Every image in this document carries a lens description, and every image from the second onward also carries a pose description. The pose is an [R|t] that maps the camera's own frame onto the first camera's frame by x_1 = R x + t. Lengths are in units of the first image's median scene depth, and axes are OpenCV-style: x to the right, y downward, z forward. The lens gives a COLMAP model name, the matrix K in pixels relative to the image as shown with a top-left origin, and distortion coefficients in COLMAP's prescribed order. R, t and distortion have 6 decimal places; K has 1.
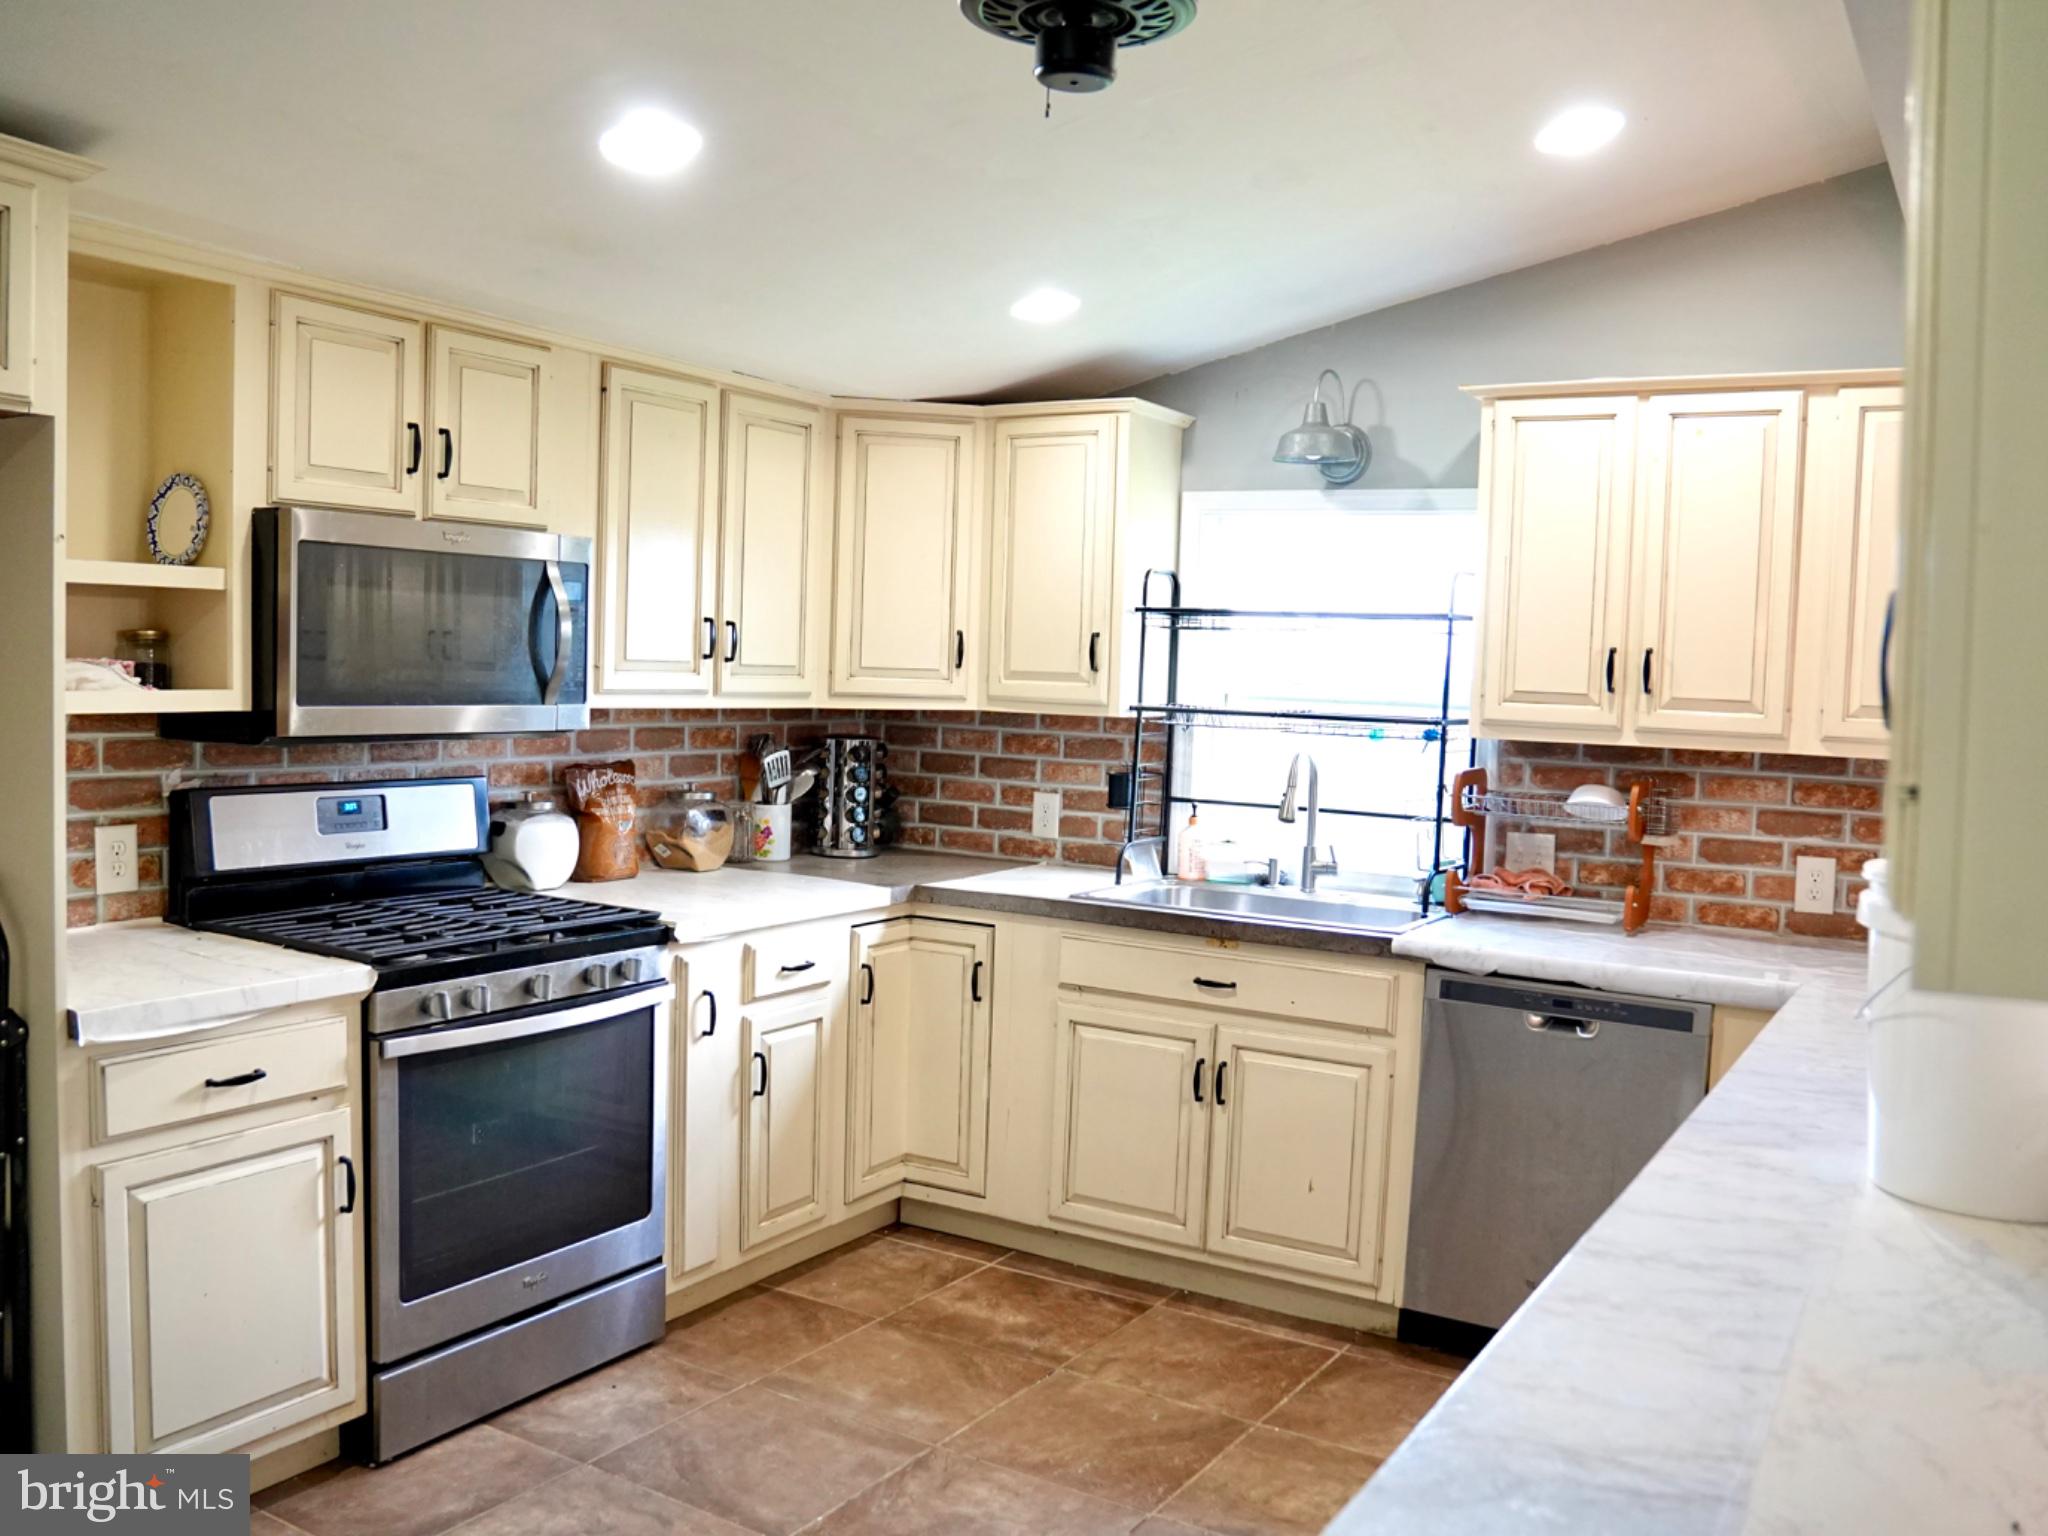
lens RADIAL K [[1726.6, 0, 1029.8], [0, 1726.6, 763.0], [0, 0, 1]] dist [-0.138494, 0.103803]
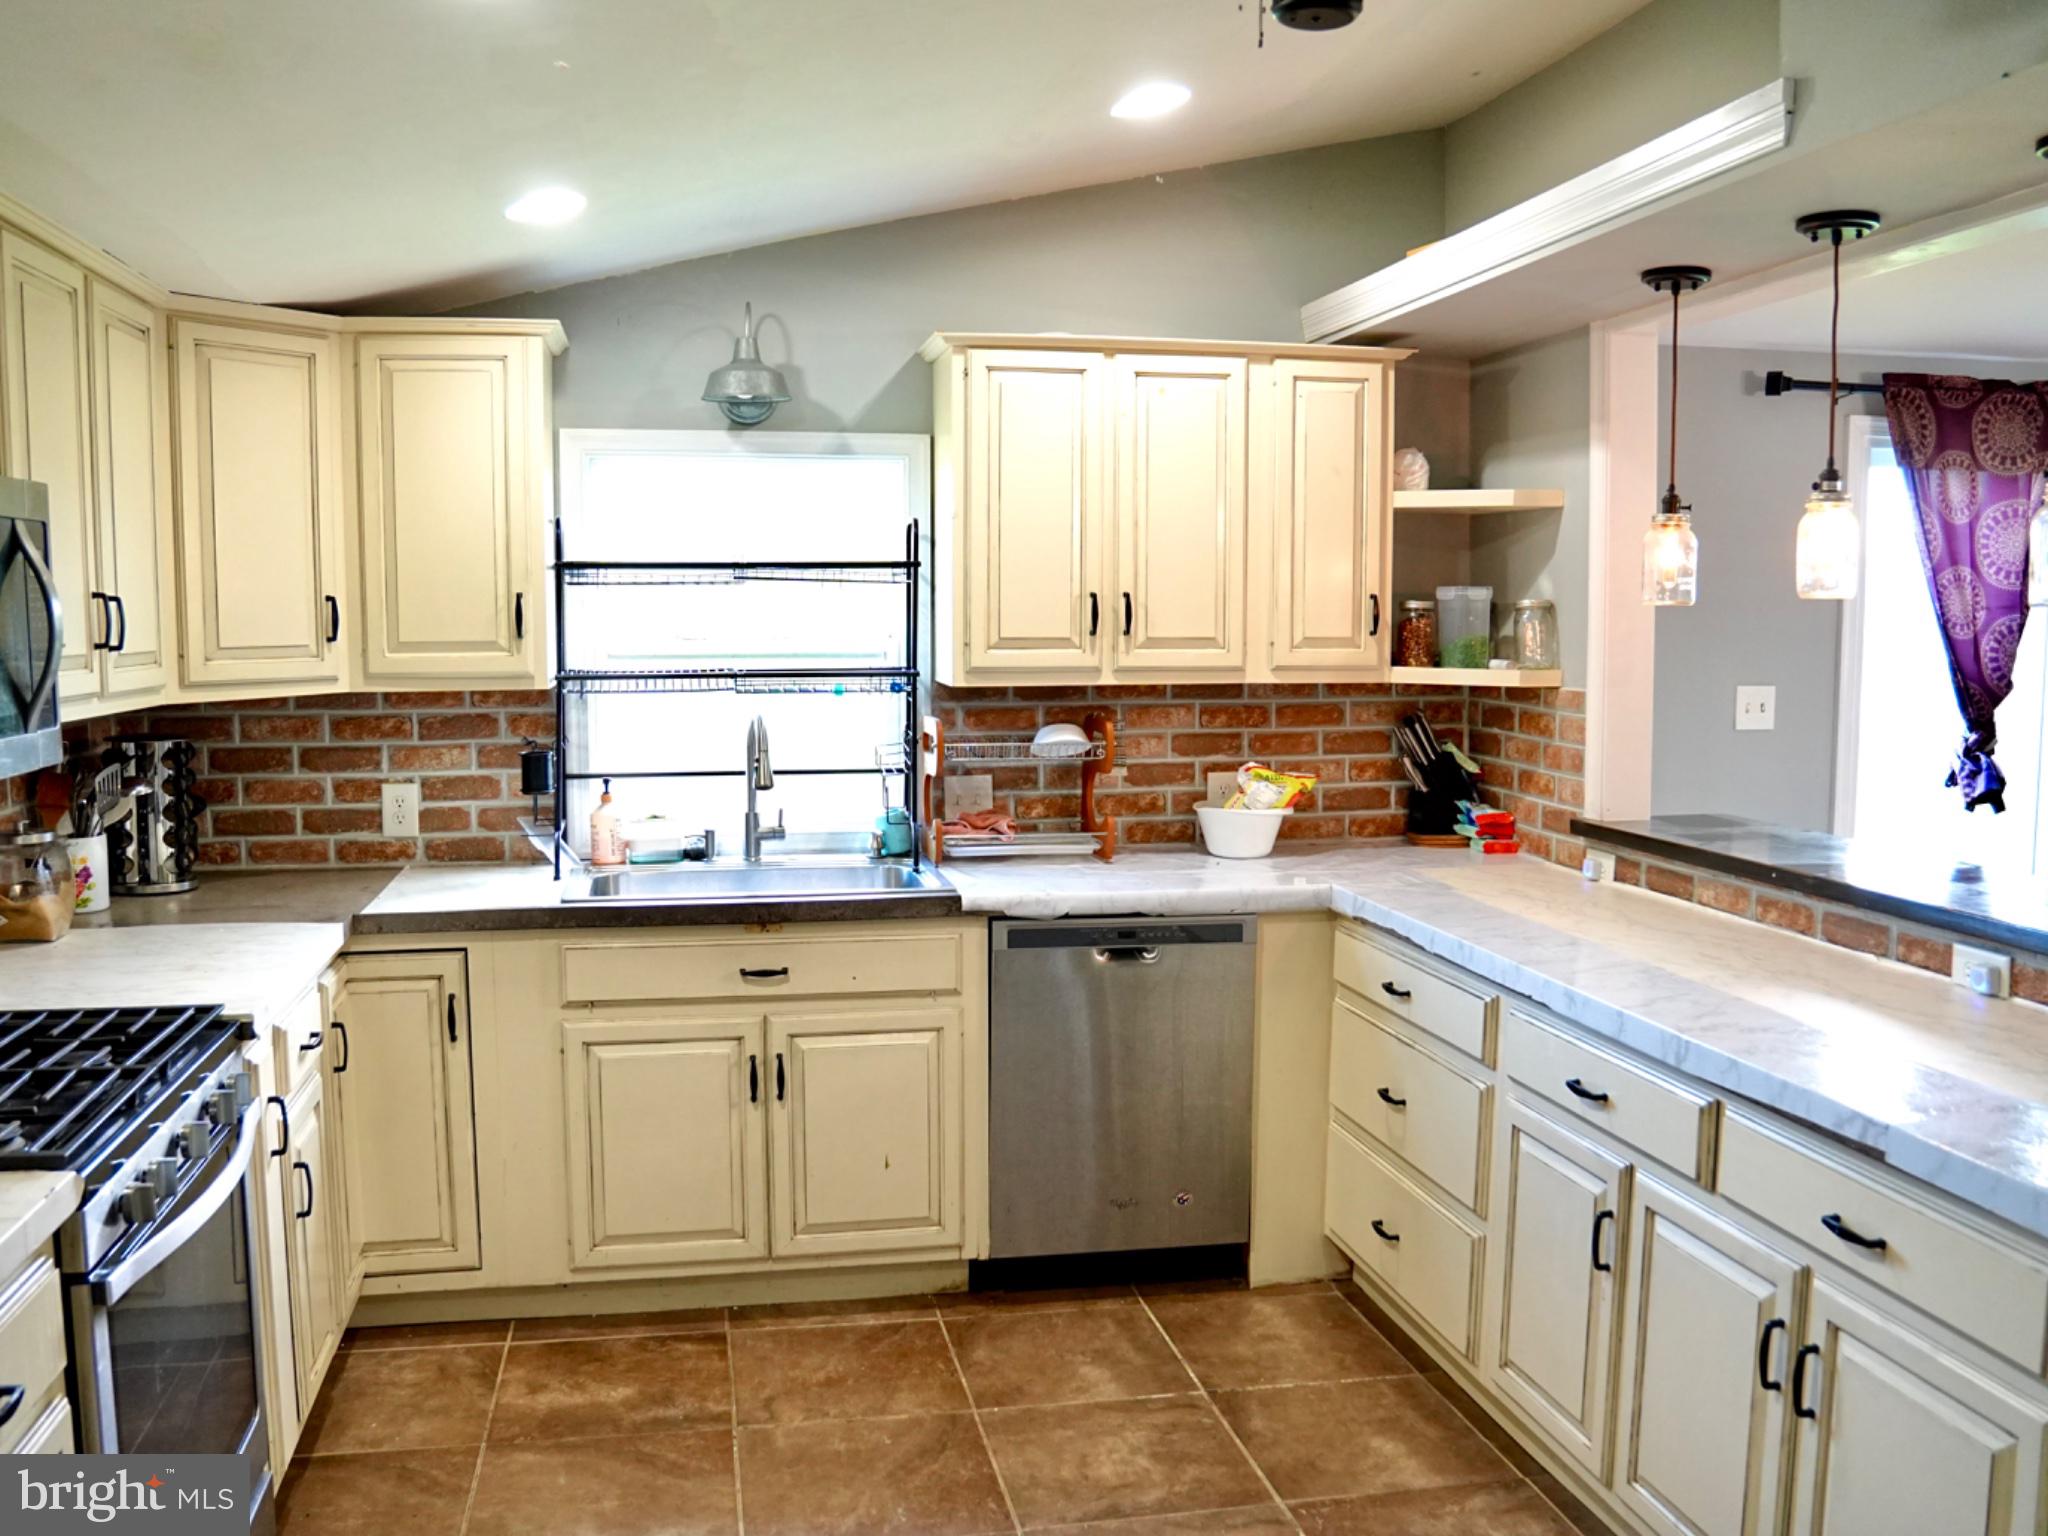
lens RADIAL K [[1726.6, 0, 1025.1], [0, 1726.6, 767.7], [0, 0, 1]] dist [-0.138494, 0.103803]
pose [[0.740917, -0.096544, 0.664621, -0.378939], [0.063734, 0.995255, 0.073523, -0.038482], [-0.668565, -0.012116, 0.743555, 0.218105]]
